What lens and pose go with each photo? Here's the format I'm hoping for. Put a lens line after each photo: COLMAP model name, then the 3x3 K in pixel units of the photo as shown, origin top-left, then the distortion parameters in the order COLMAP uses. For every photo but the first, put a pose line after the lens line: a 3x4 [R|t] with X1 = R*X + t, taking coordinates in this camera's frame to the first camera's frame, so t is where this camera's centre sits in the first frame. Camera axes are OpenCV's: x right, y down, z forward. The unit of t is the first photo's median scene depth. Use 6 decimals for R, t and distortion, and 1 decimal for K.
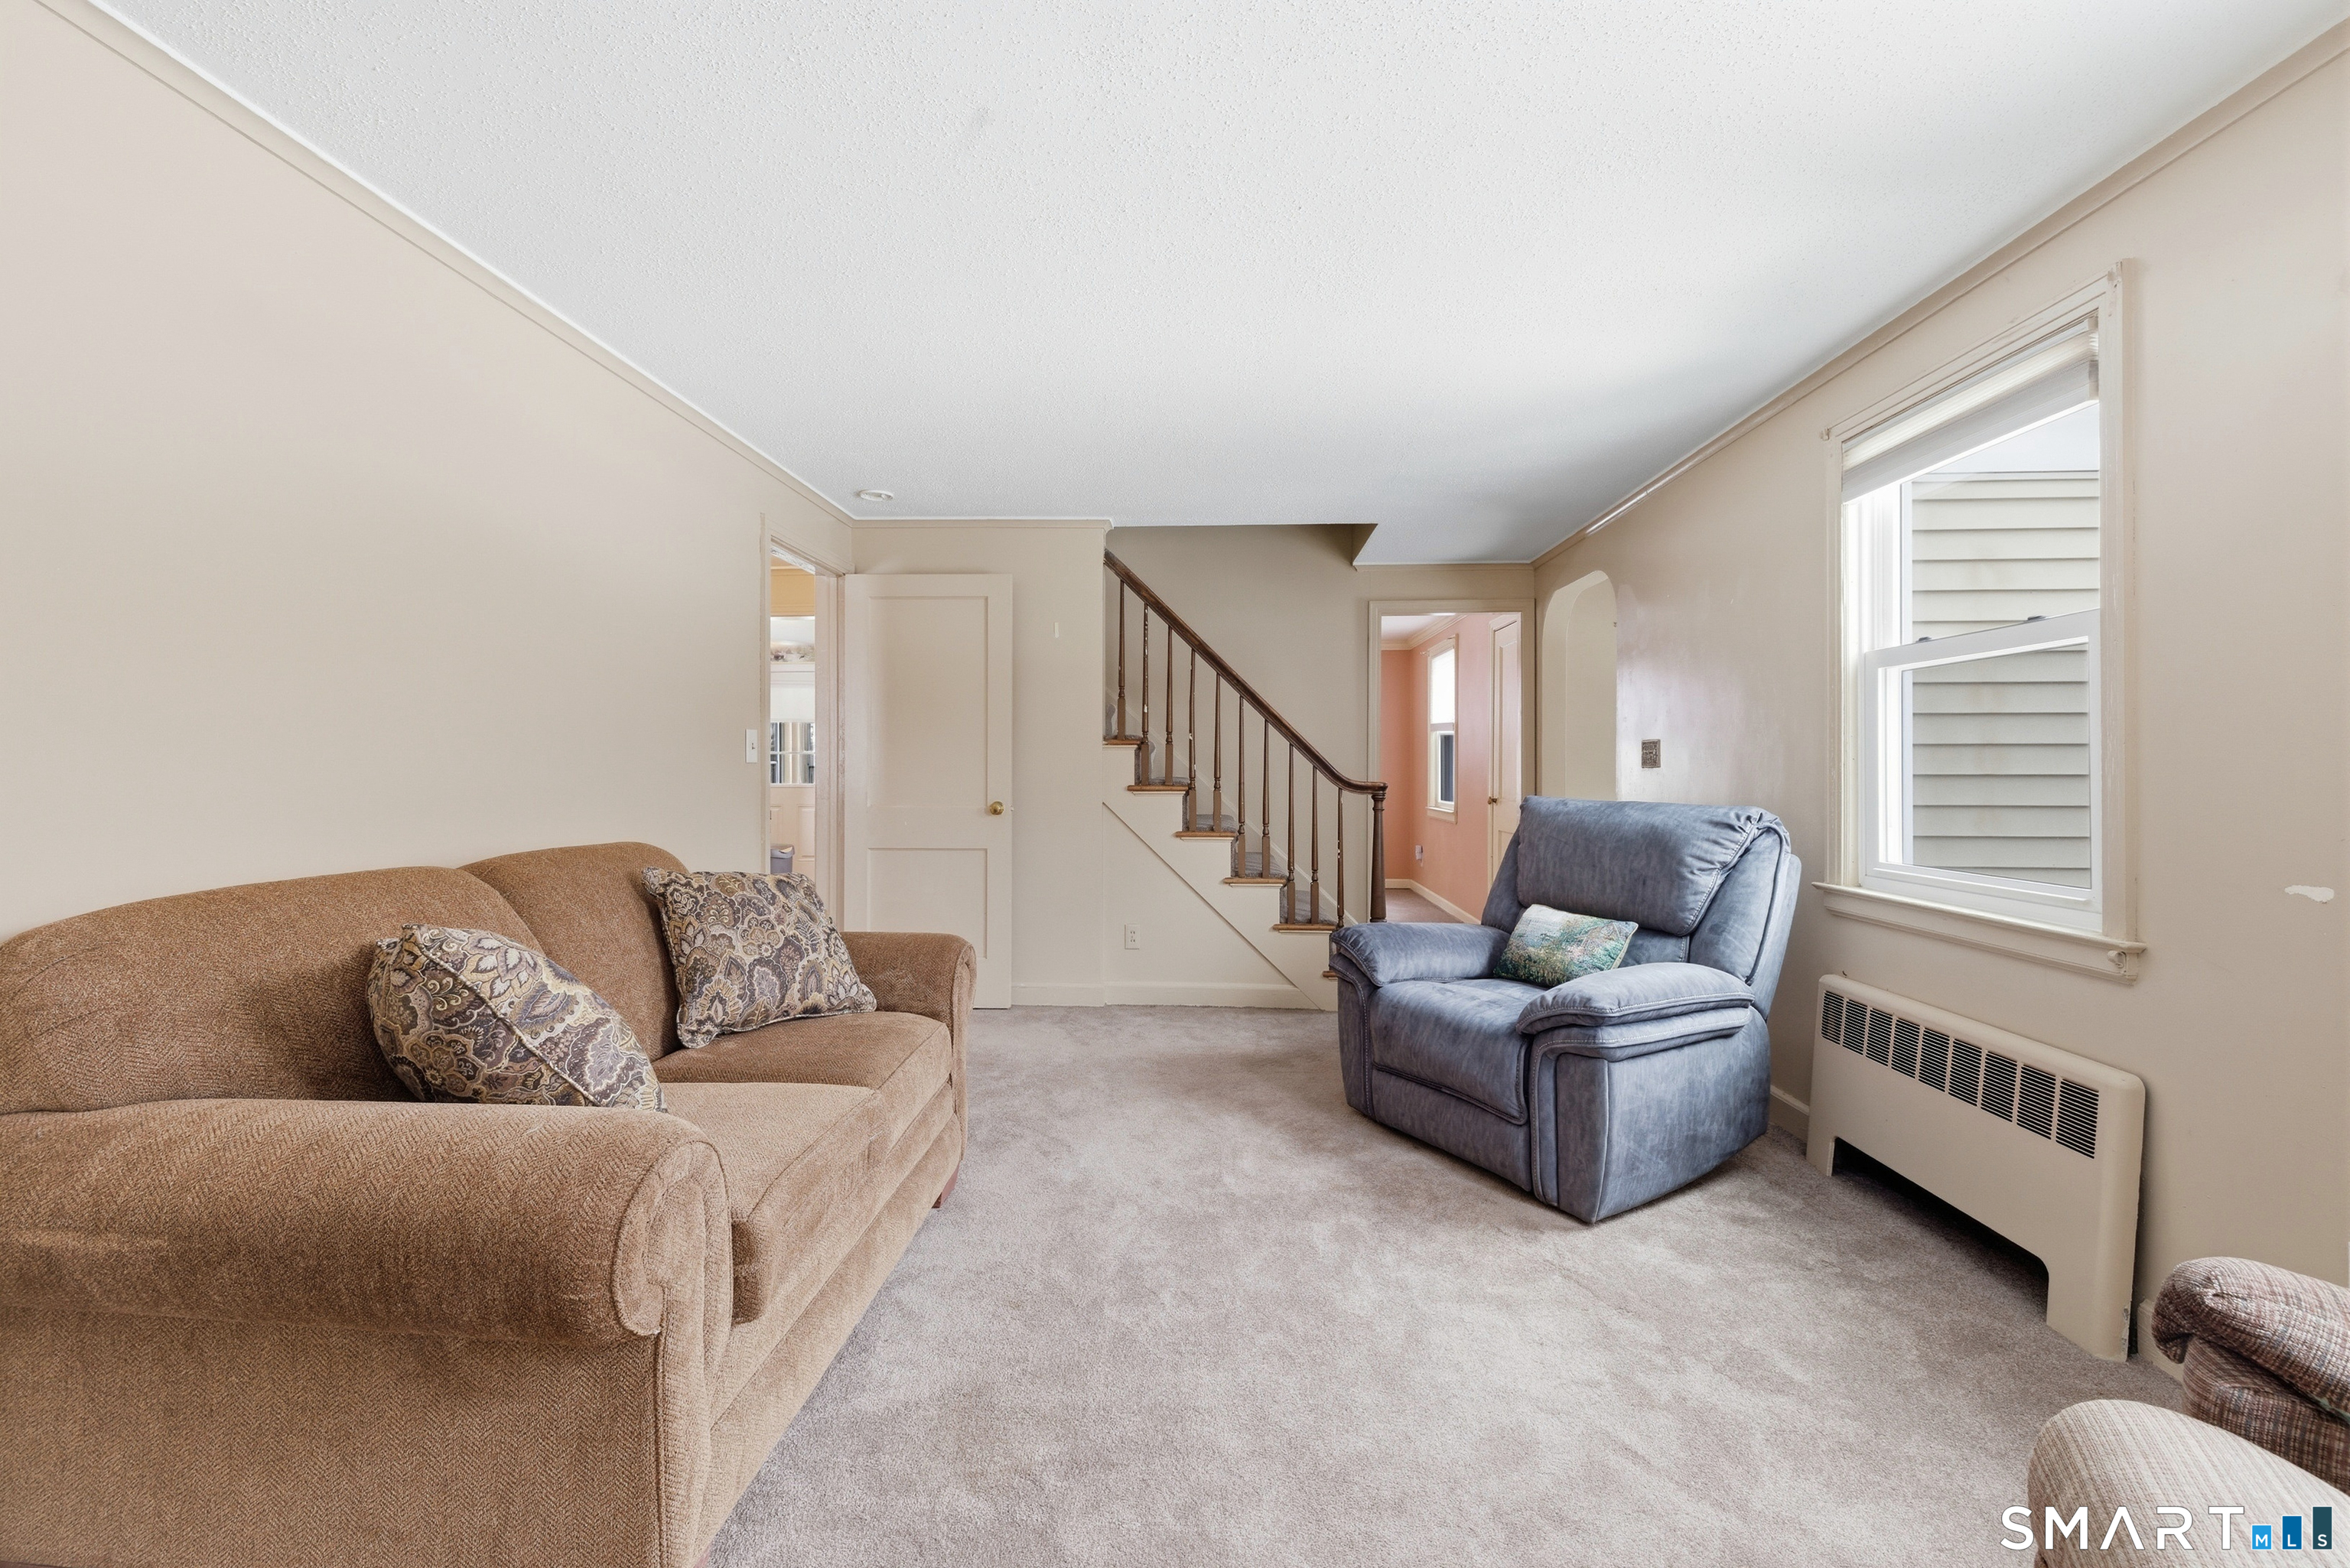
lens RADIAL K [[988.9, 0, 1174.9], [0, 988.9, 769.9], [0, 0, 1]] dist [0.013882, -0.007098]
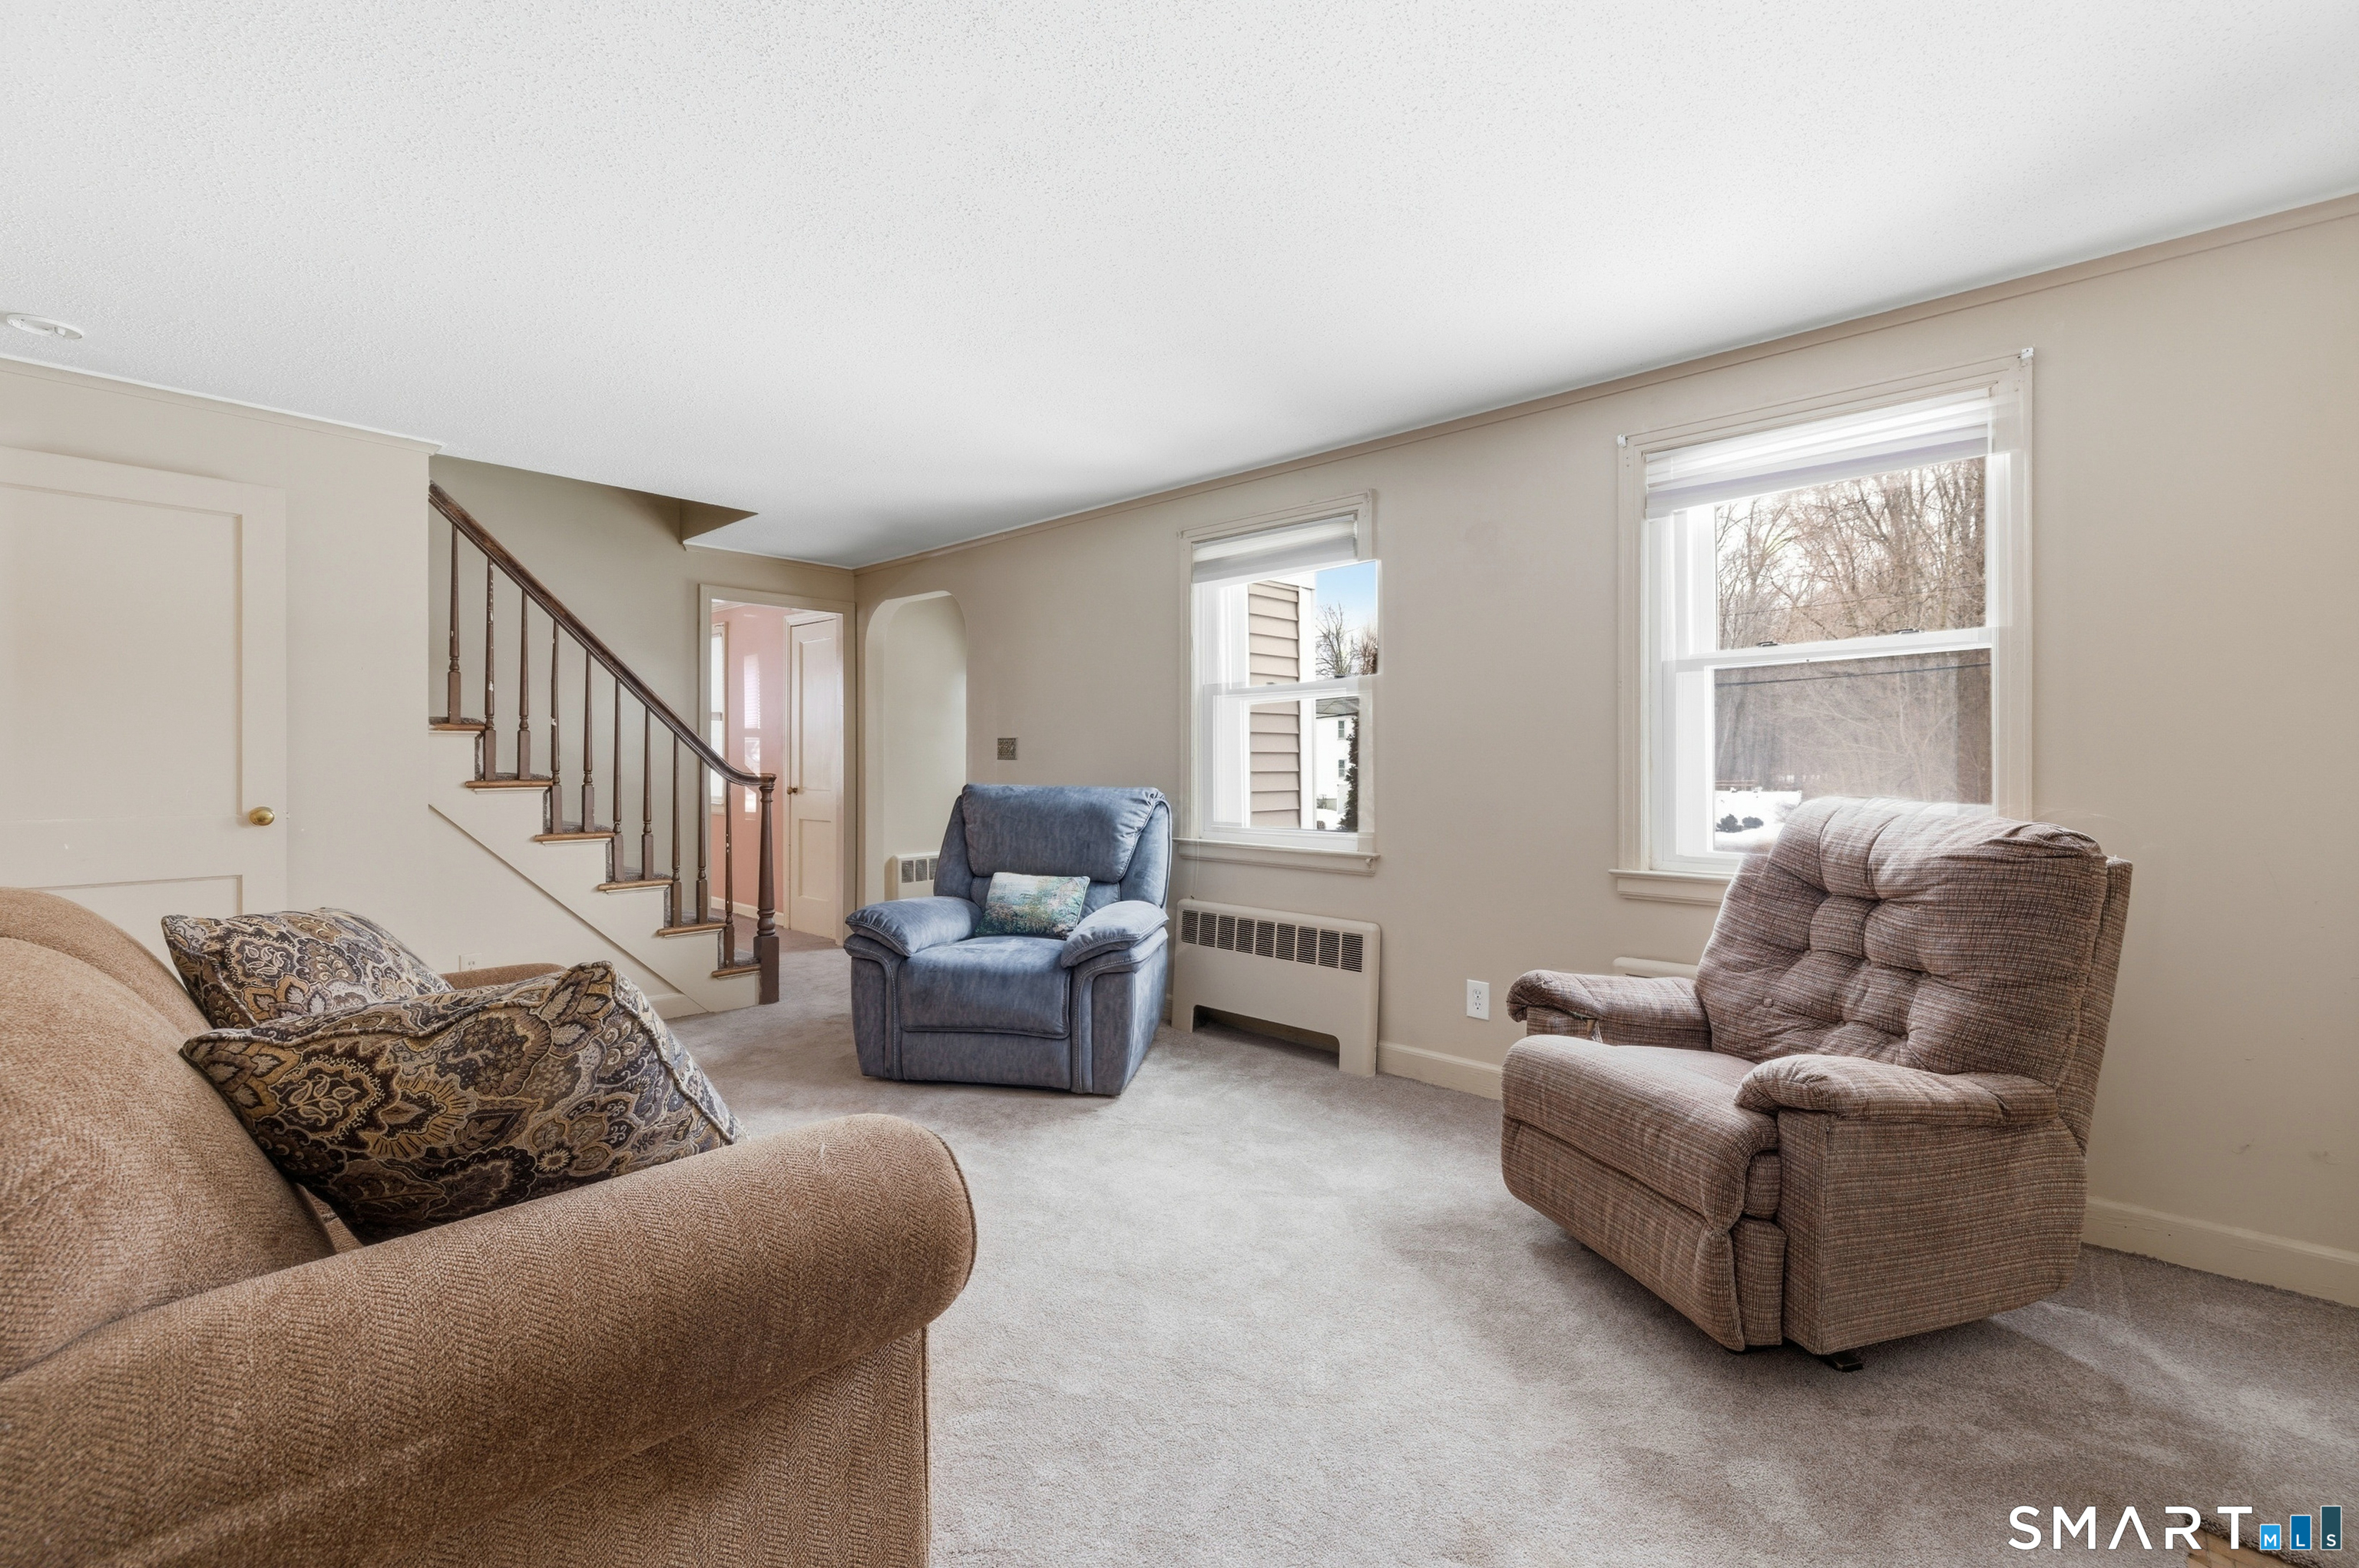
lens RADIAL K [[992.8, 0, 1179.4], [0, 992.8, 769.9], [0, 0, 1]] dist [0.013882, -0.007098]
pose [[0.639585, -0.008436, 0.768674, -0.497115], [0.000517, 0.999944, 0.010545, -0.003219], [-0.768720, -0.006347, 0.639554, 0.058886]]
